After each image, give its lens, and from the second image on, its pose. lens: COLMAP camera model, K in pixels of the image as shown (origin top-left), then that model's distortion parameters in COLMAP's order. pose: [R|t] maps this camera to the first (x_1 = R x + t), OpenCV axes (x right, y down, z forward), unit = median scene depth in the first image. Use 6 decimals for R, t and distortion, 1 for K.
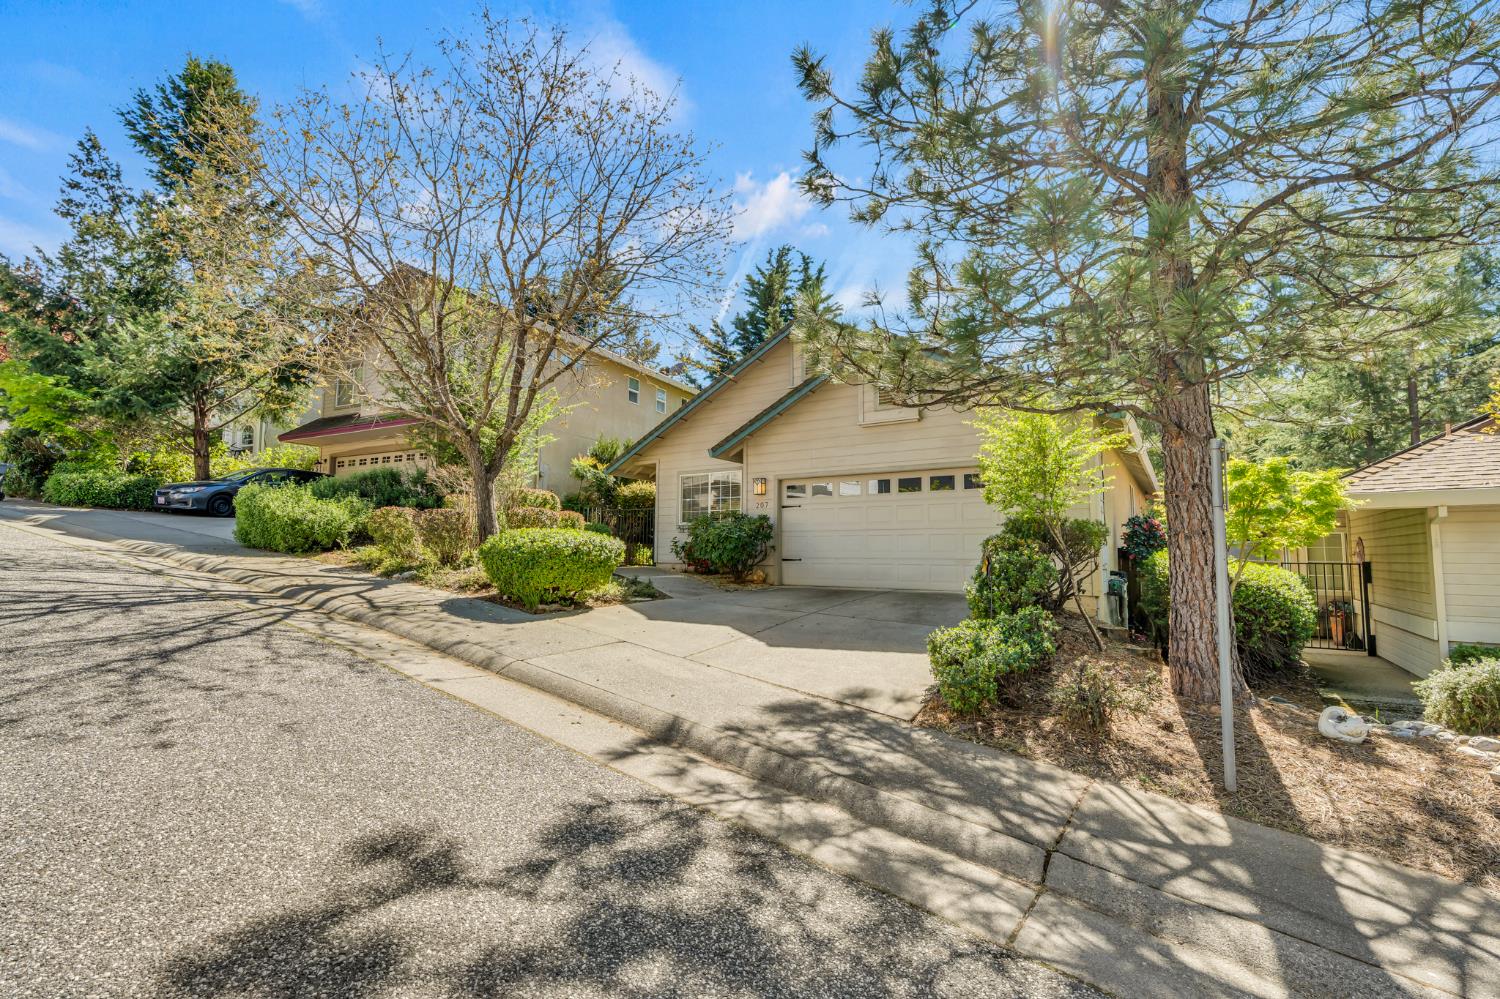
lens RADIAL K [[659.6, 0, 750.0], [0, 659.6, 499.5], [0, 0, 1]] dist [-0.000223, -0.000020]
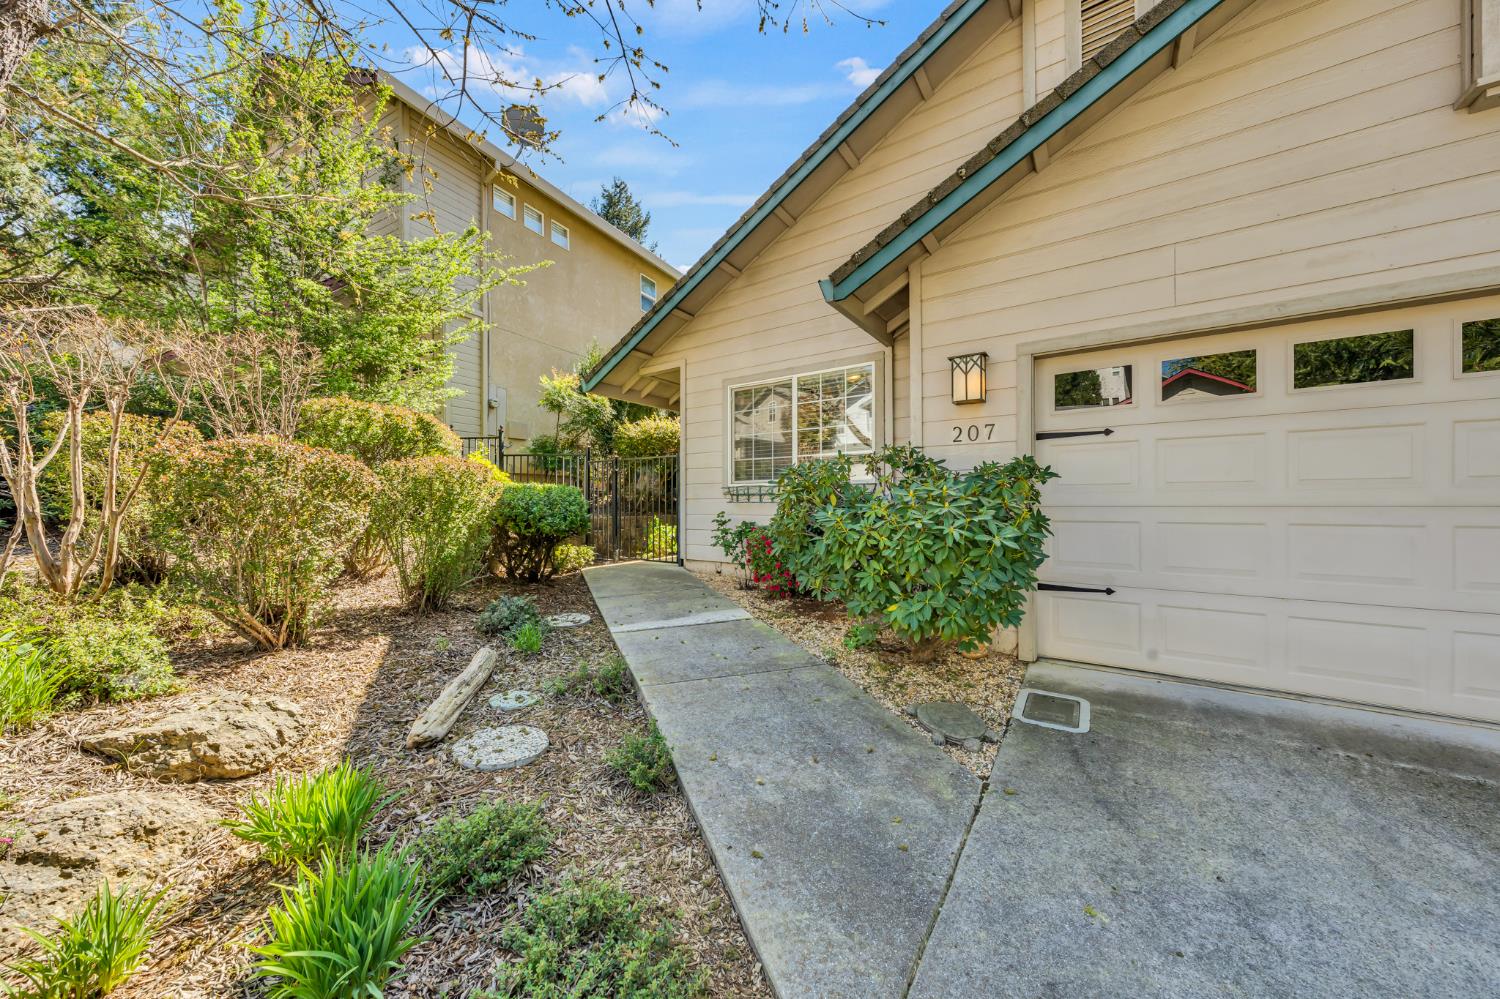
lens RADIAL K [[519.7, 0, 750.0], [0, 519.7, 499.5], [0, 0, 1]] dist [0.000270, -0.000004]
pose [[0.999852, -0.008633, -0.014890, -0.098607], [0.009777, 0.996862, 0.078551, 0.020987], [0.014165, -0.078685, 0.996799, 0.703572]]
